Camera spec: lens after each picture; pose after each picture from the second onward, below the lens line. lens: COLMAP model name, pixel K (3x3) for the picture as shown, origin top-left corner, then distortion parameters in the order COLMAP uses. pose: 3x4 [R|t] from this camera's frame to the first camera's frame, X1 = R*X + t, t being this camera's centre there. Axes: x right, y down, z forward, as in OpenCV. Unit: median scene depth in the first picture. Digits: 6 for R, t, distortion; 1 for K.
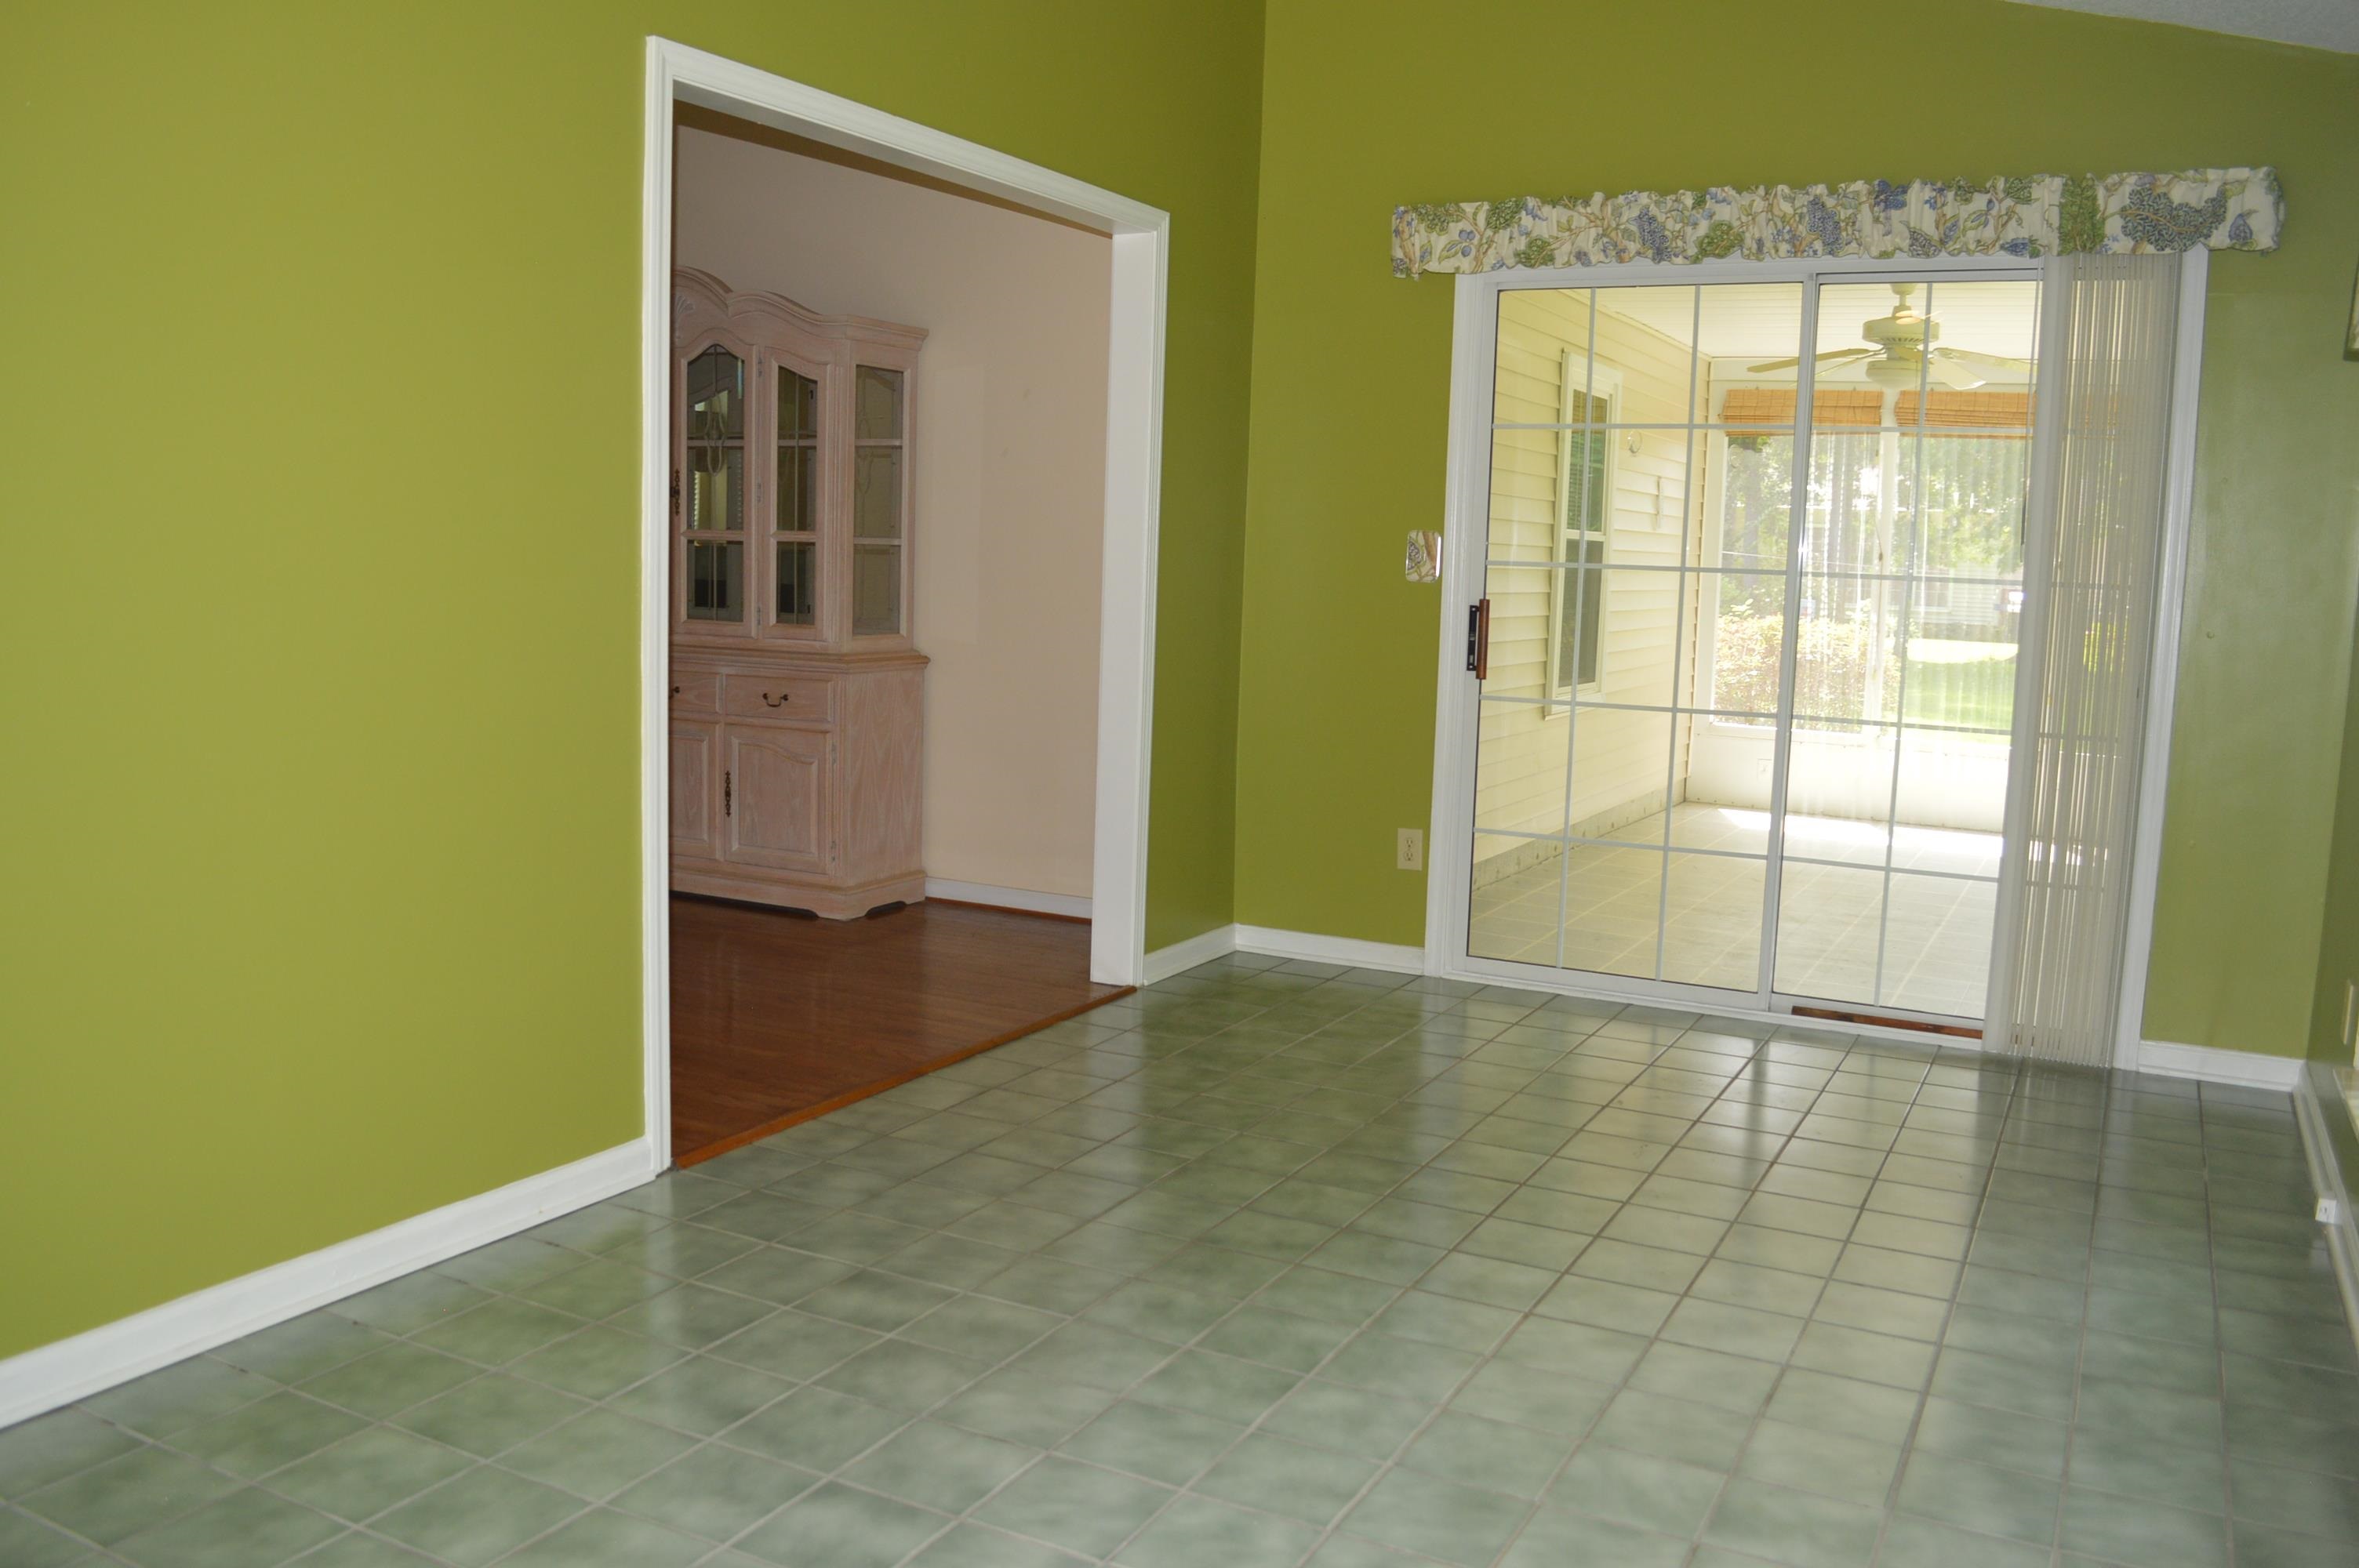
lens RADIAL K [[1883.1, 0, 1179.5], [0, 1883.1, 784.0], [0, 0, 1]] dist [-0.086610, 0.018232]
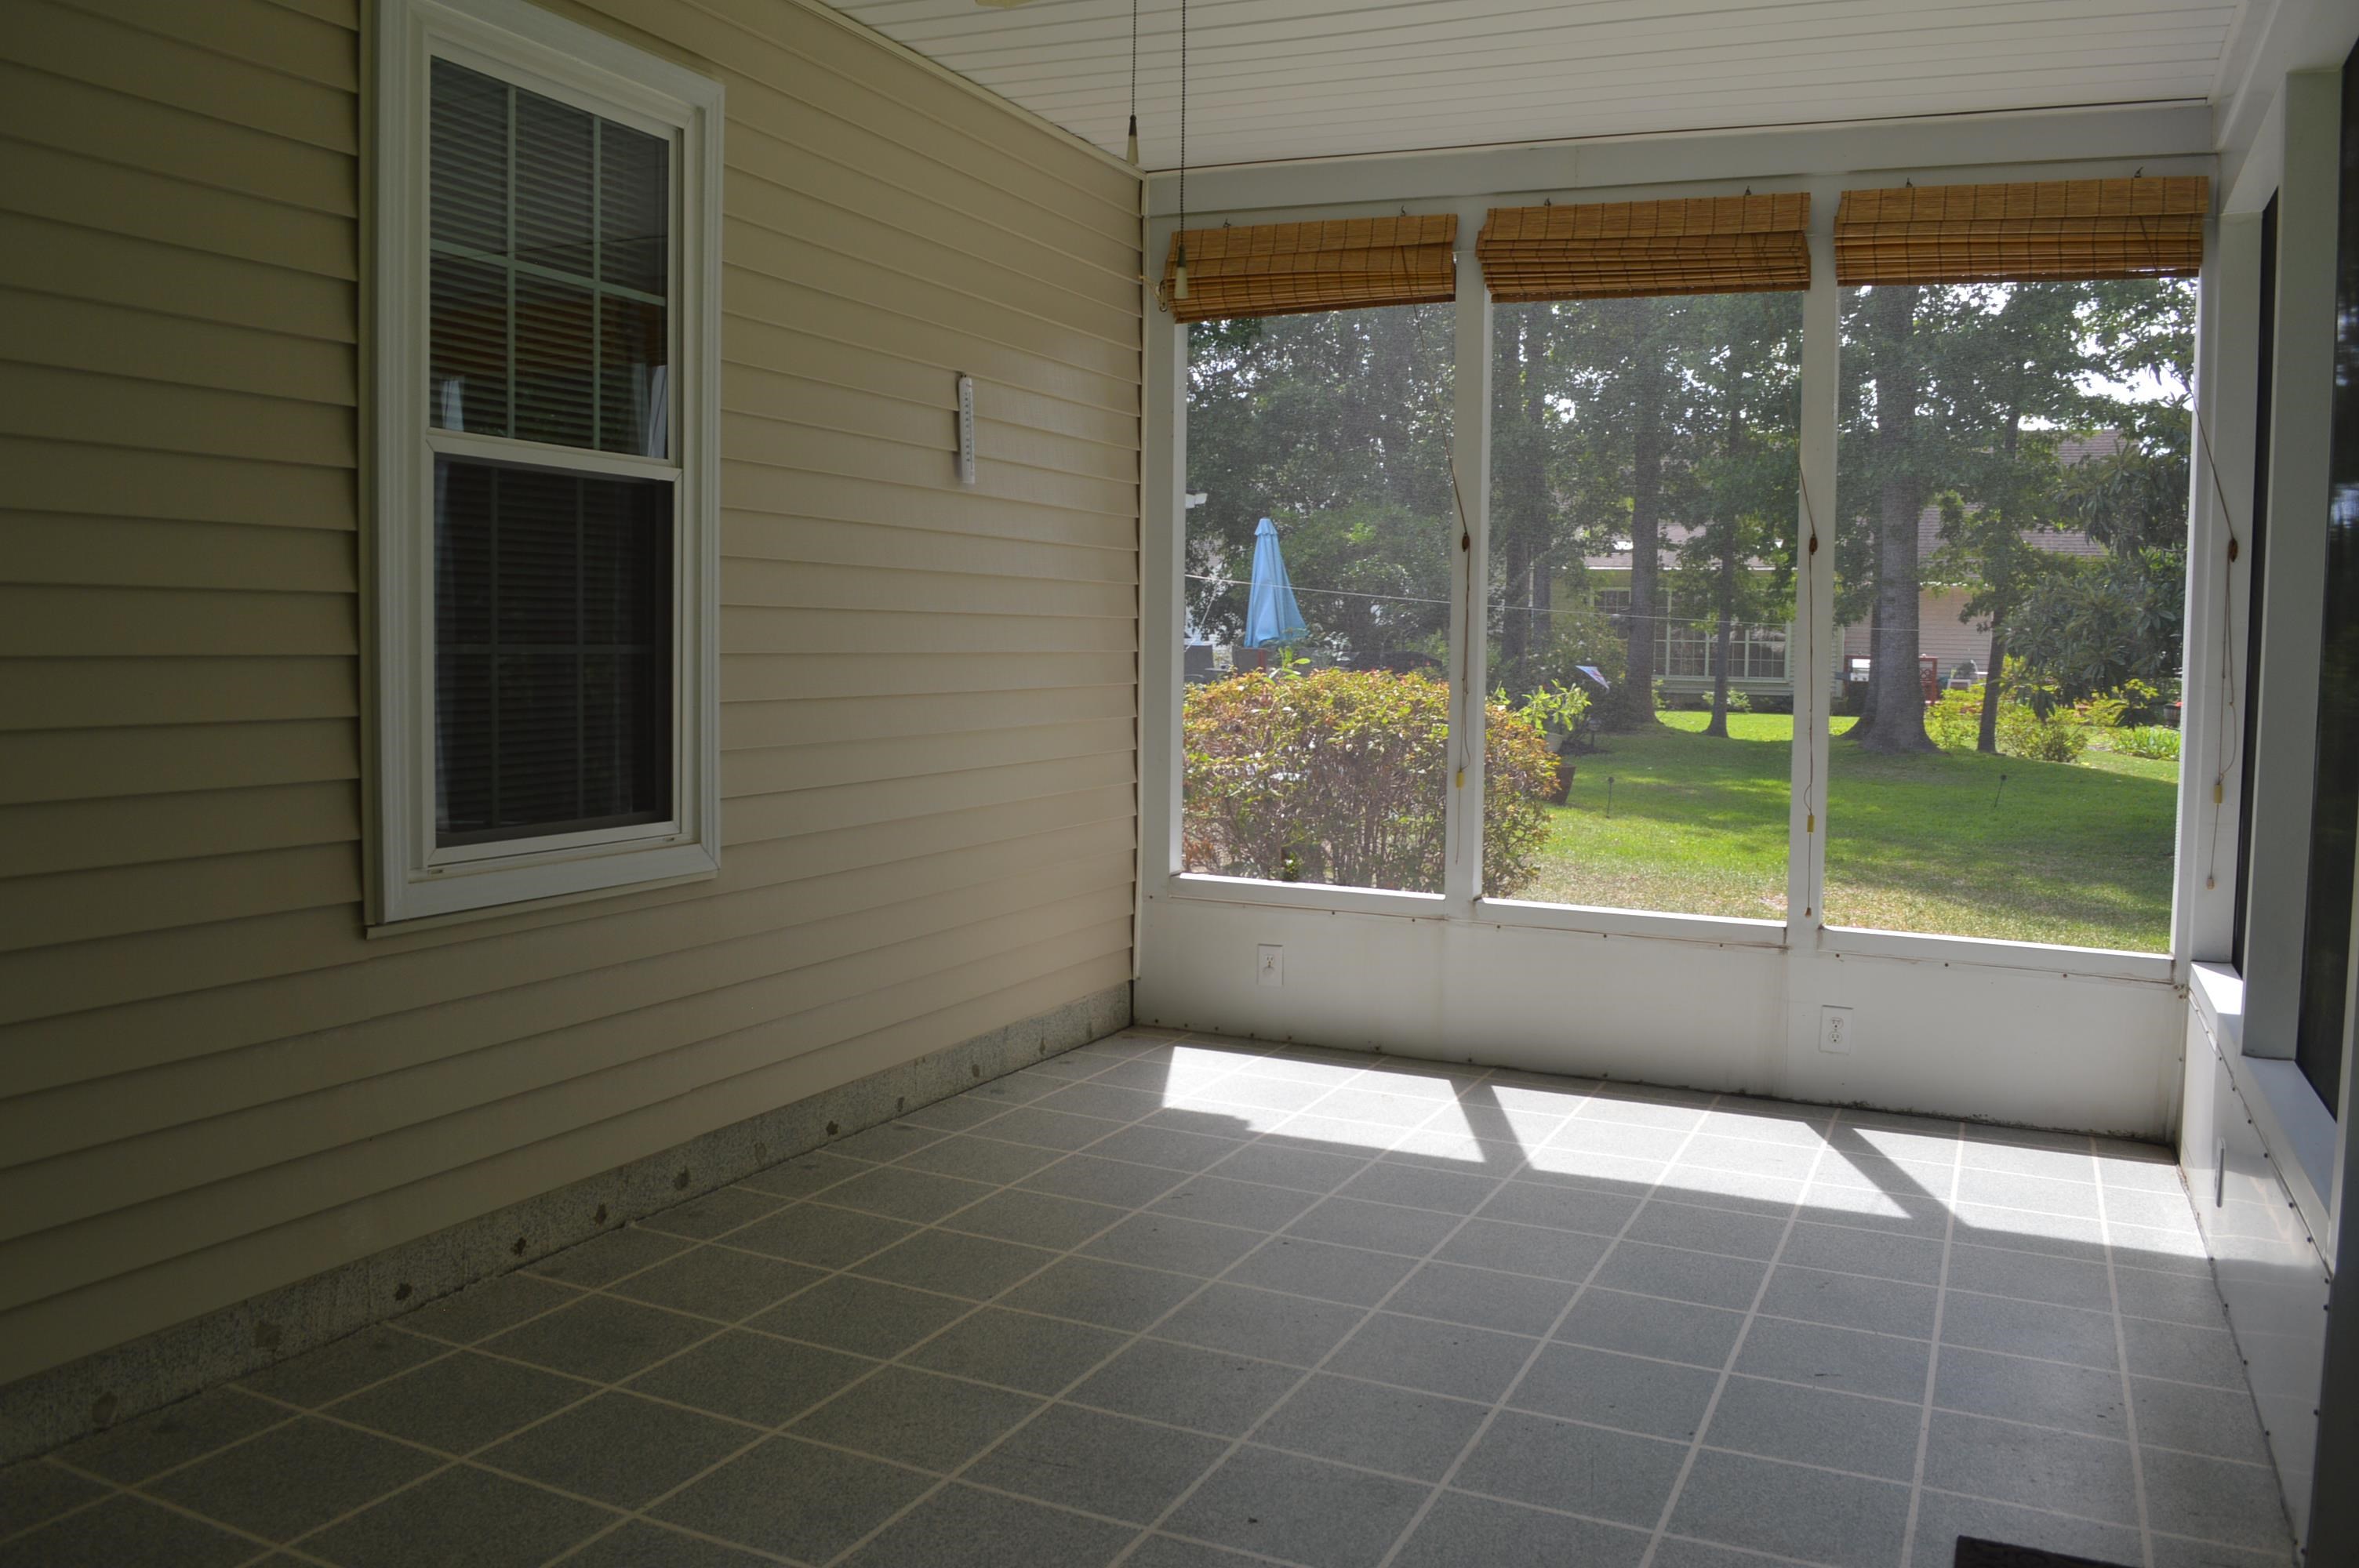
lens RADIAL K [[1883.1, 0, 1179.5], [0, 1883.1, 784.0], [0, 0, 1]] dist [-0.086610, 0.018232]
pose [[0.998114, -0.018794, 0.058445, 0.258281], [0.021562, 0.998658, -0.047091, -0.033169], [-0.057482, 0.048262, 0.997179, 0.481327]]
